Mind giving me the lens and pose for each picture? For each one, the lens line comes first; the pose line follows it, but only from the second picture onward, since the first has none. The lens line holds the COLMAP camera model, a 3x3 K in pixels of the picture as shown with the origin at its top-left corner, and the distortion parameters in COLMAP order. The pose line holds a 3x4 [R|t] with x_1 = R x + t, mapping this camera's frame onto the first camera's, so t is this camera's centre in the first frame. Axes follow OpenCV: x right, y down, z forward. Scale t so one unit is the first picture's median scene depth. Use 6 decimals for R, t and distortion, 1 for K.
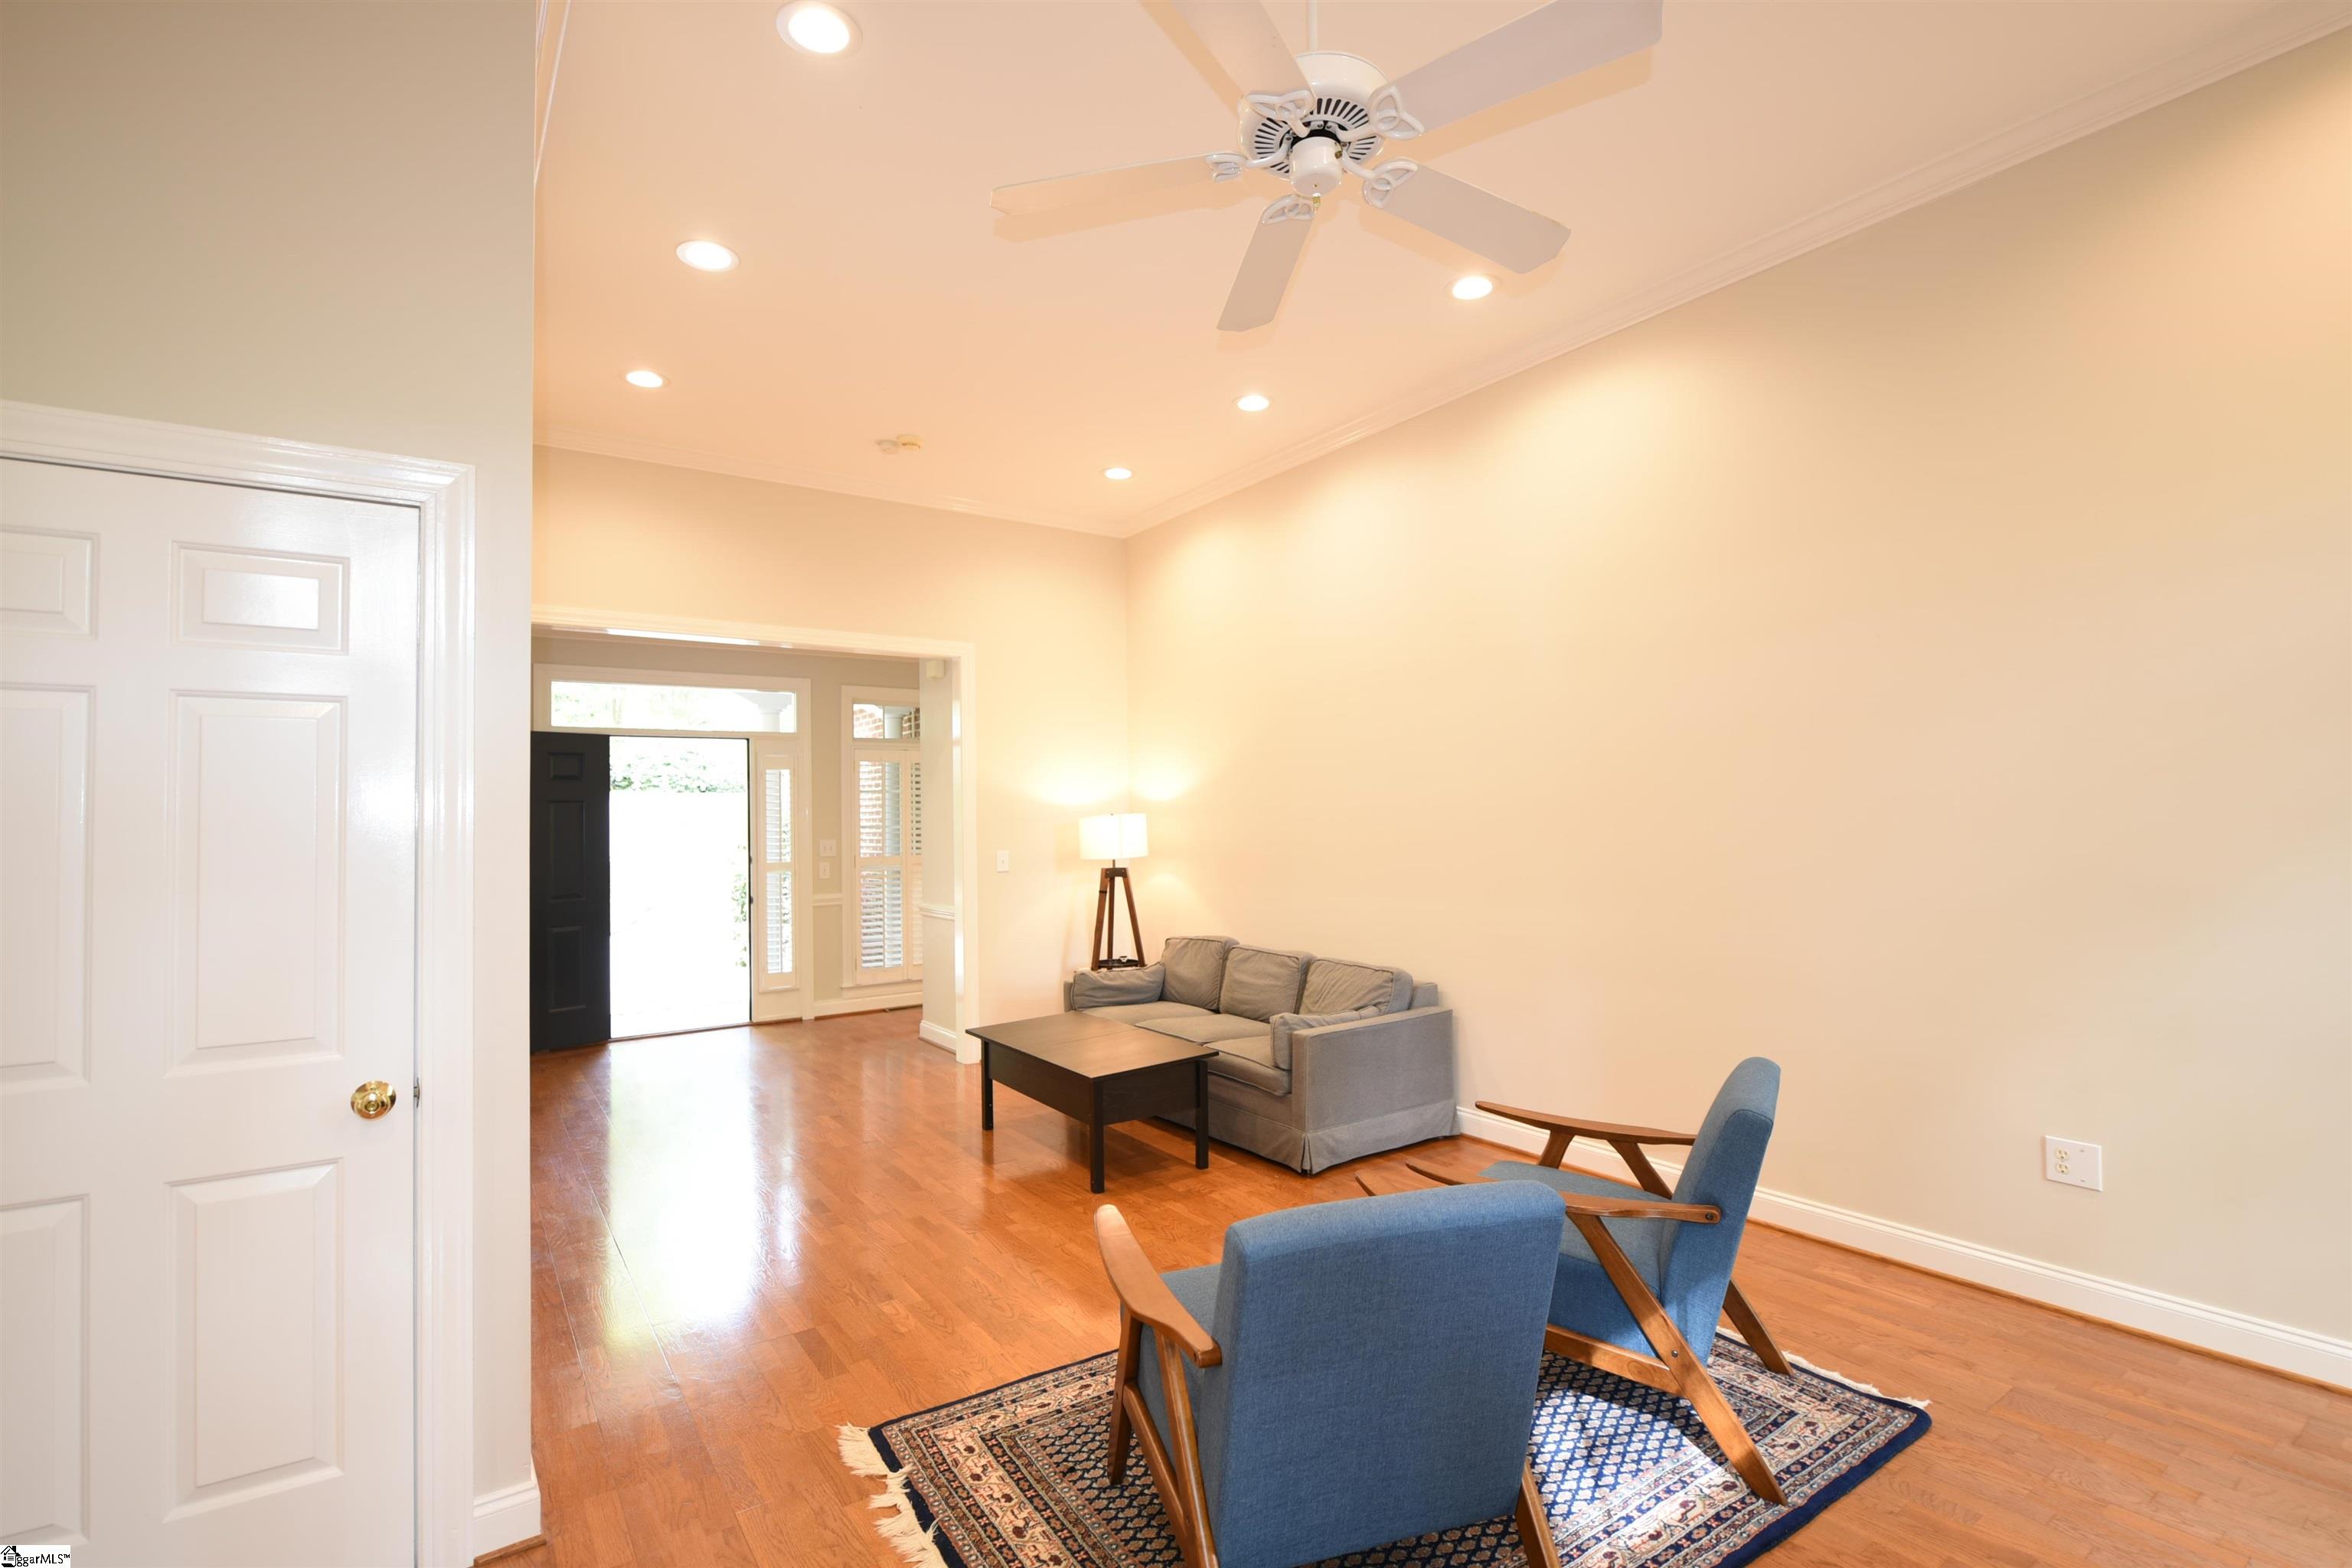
lens RADIAL K [[1066.0, 0, 1176.0], [0, 1066.0, 784.0], [0, 0, 1]] dist [0.001448, -0.000053]
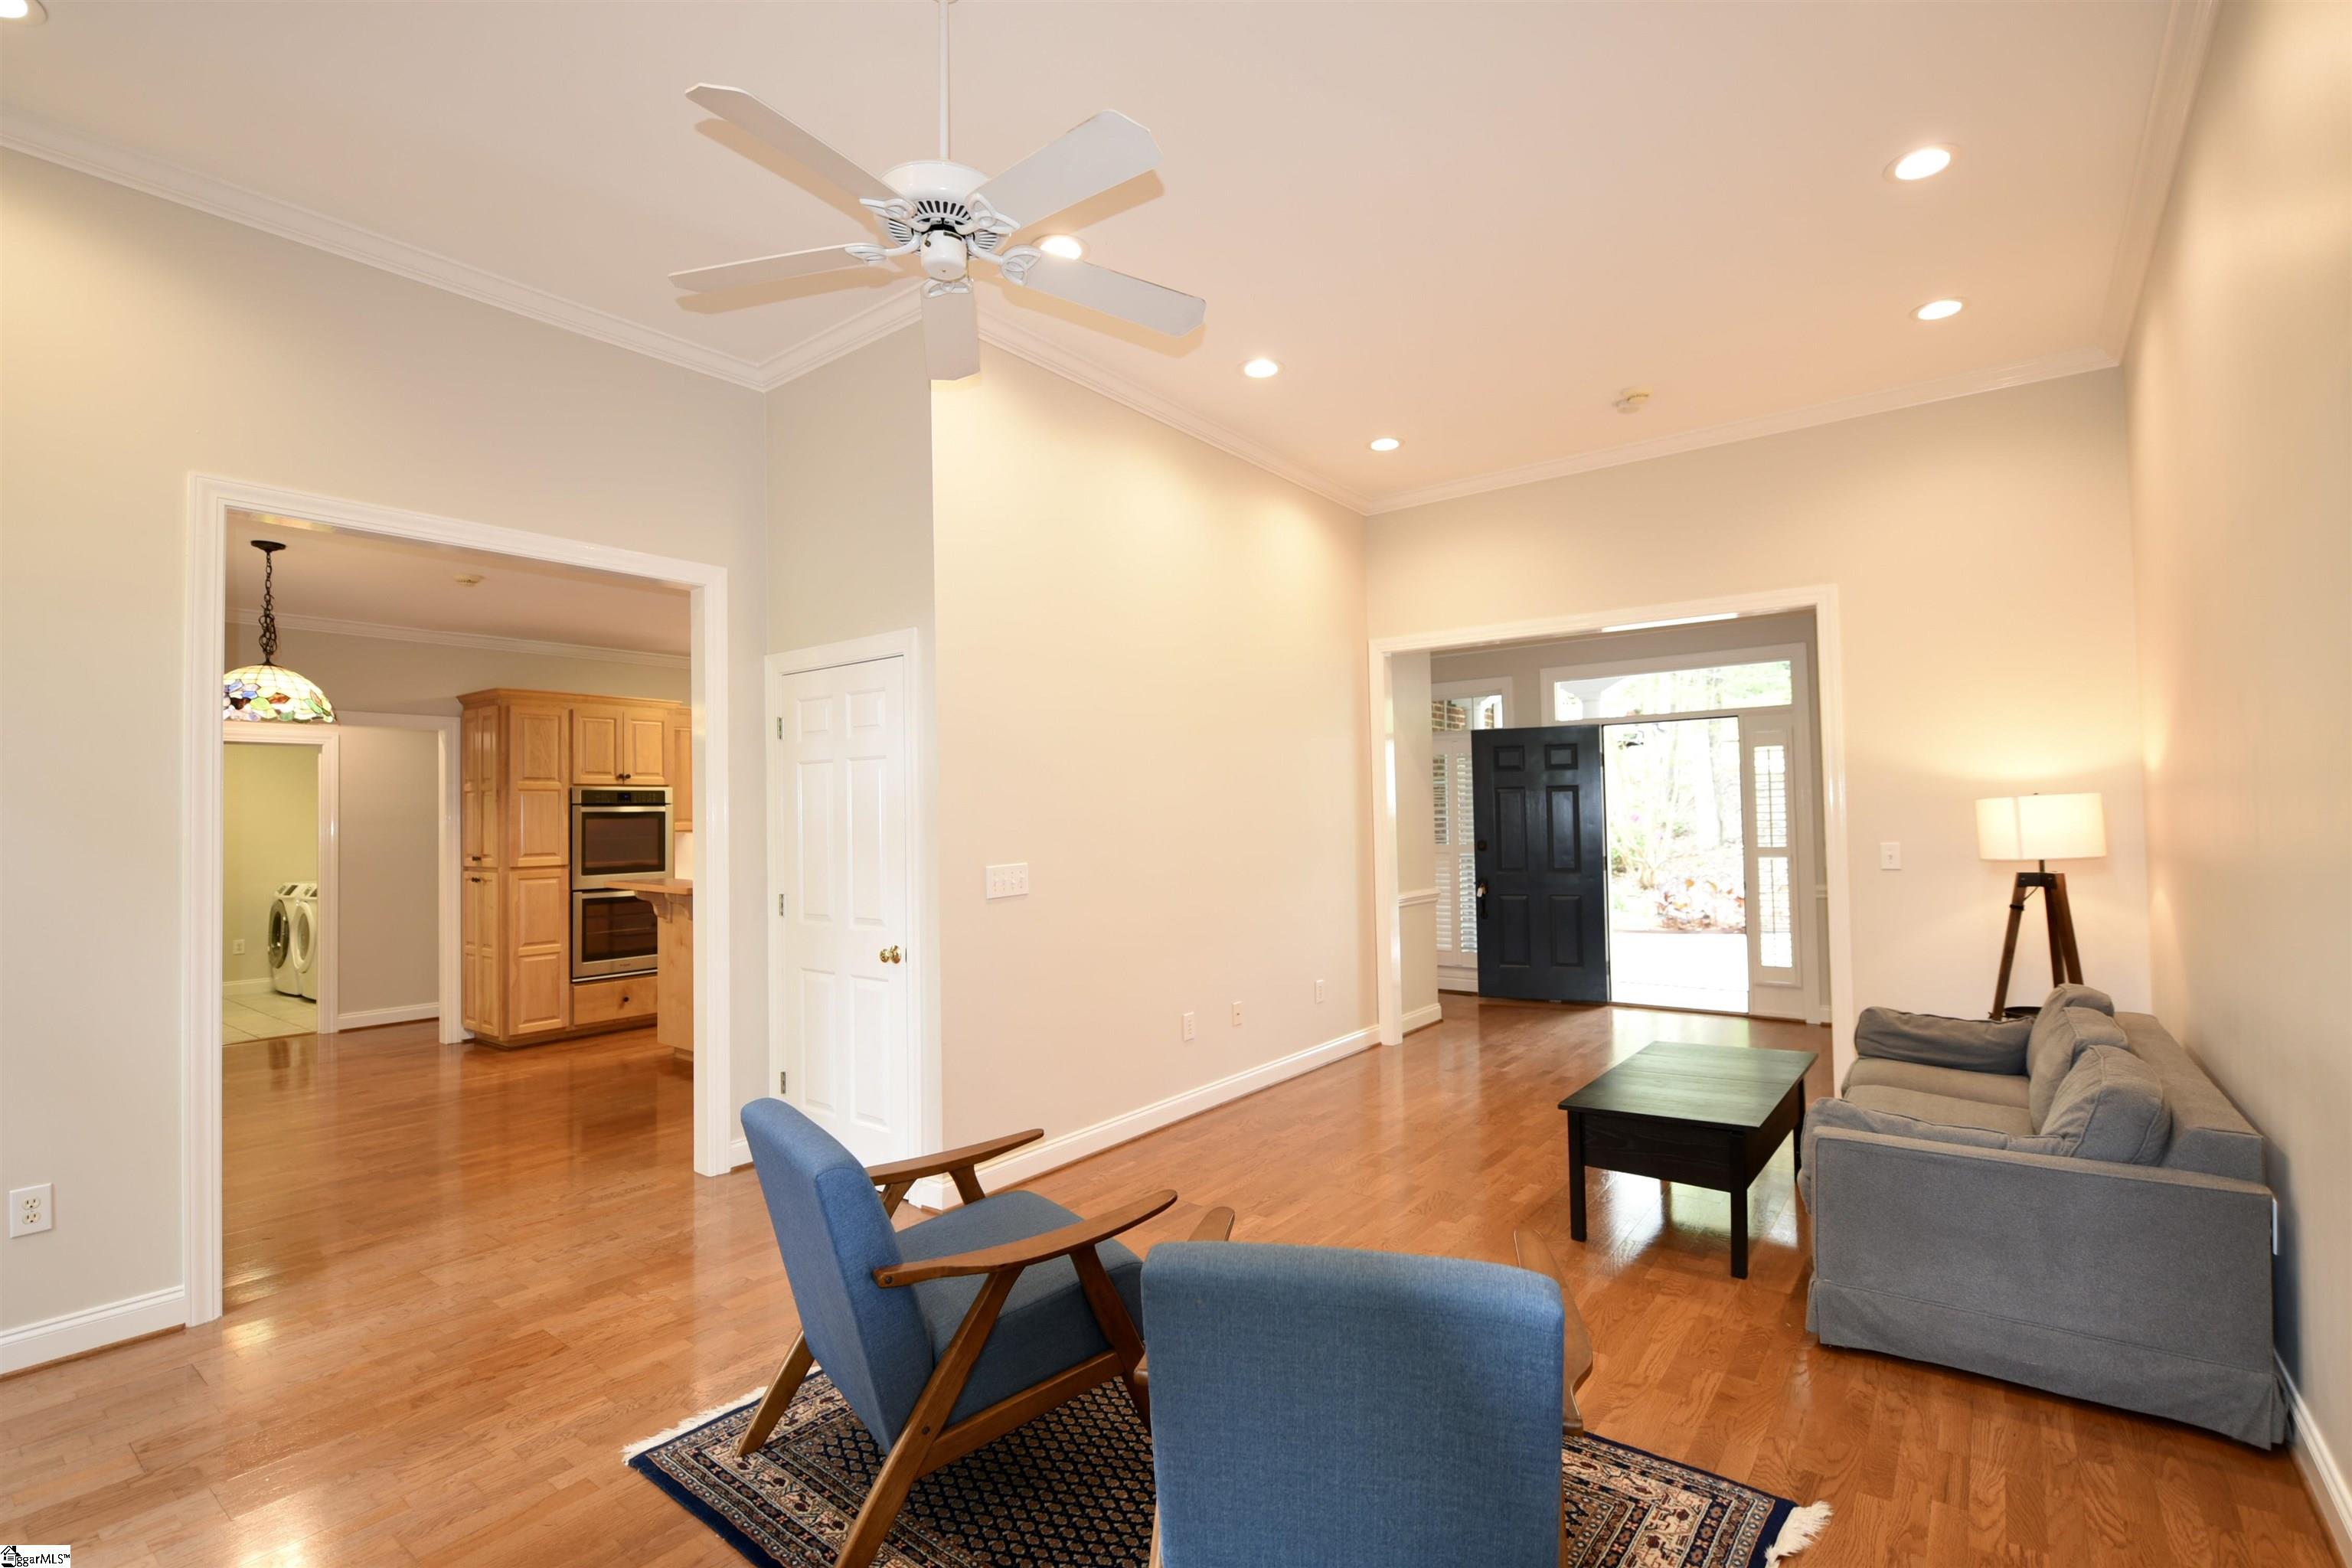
lens RADIAL K [[1066.0, 0, 1176.0], [0, 1066.0, 784.0], [0, 0, 1]] dist [0.001448, -0.000053]
pose [[0.296772, -0.022389, -0.954686, 0.427388], [0.047749, 0.998823, -0.008581, 0.003420], [0.953754, -0.043038, 0.297491, 0.287072]]
